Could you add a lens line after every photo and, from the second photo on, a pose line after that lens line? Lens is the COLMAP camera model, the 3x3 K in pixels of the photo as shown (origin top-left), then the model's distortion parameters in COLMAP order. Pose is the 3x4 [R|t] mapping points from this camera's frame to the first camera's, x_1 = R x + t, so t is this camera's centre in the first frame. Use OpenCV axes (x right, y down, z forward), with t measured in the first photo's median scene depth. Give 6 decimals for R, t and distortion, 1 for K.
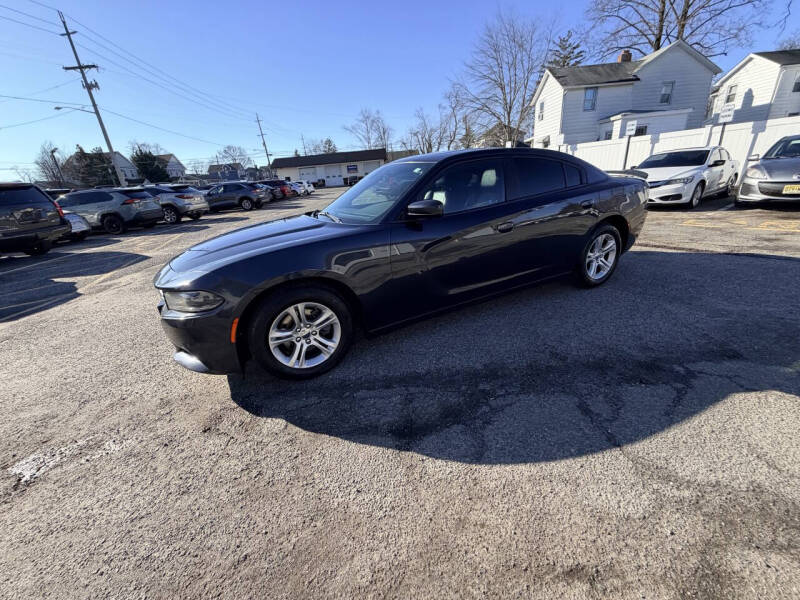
lens RADIAL K [[316.4, 0, 397.3], [0, 316.4, 298.6], [0, 0, 1]] dist [0.000831, -0.000120]
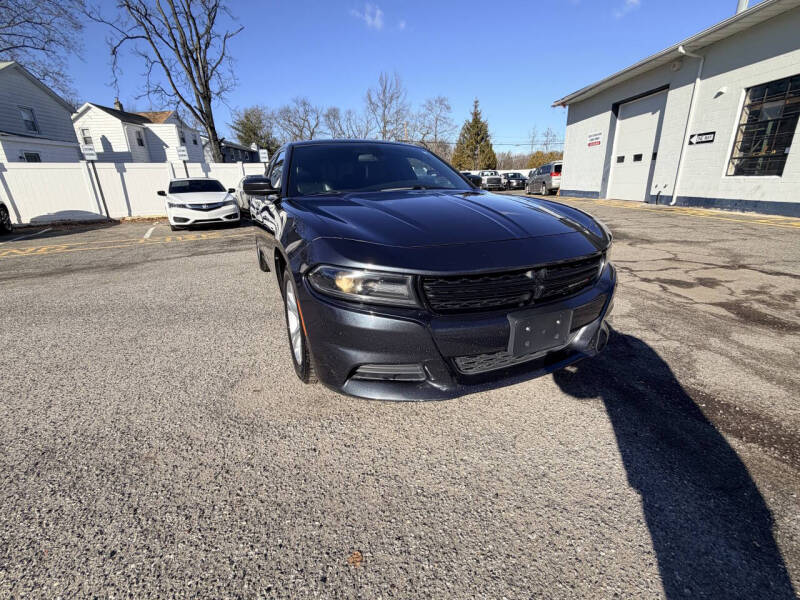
lens RADIAL K [[356.9, 0, 400.0], [0, 356.9, 300.0], [0, 0, 1]] dist [0.000535, -0.000077]
pose [[0.031222, -0.236956, 0.971019, -0.181652], [0.382799, 0.900255, 0.207380, -0.030441], [-0.923304, 0.365230, 0.118814, 0.150510]]
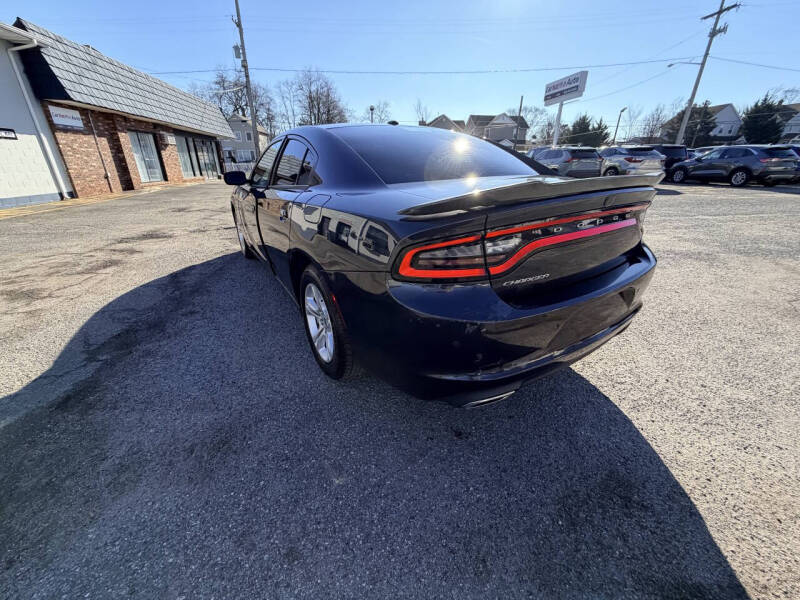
lens RADIAL K [[315.6, 0, 401.2], [0, 315.6, 299.6], [0, 0, 1]] dist [-0.000680, 0.000010]
pose [[0.116693, 0.469238, -0.875328, 0.194404], [-0.360471, 0.841259, 0.402919, -0.077494], [0.925442, 0.268512, 0.267315, 0.170729]]
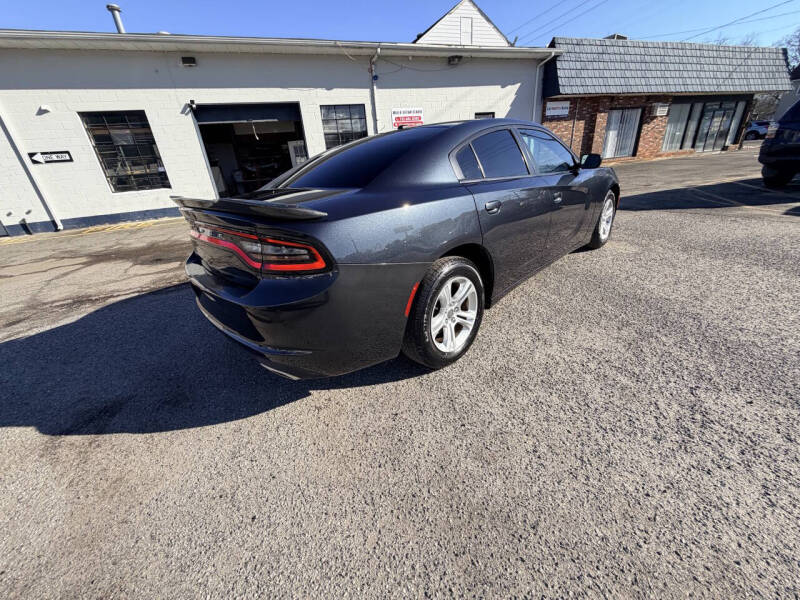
lens RADIAL K [[316.5, 0, 399.3], [0, 316.5, 298.4], [0, 0, 1]] dist [-0.002065, 0.000238]
pose [[-0.932169, 0.275098, -0.235332, 0.106845], [0.028110, 0.703087, 0.710548, -0.128154], [0.360929, 0.655736, -0.663130, 0.315545]]
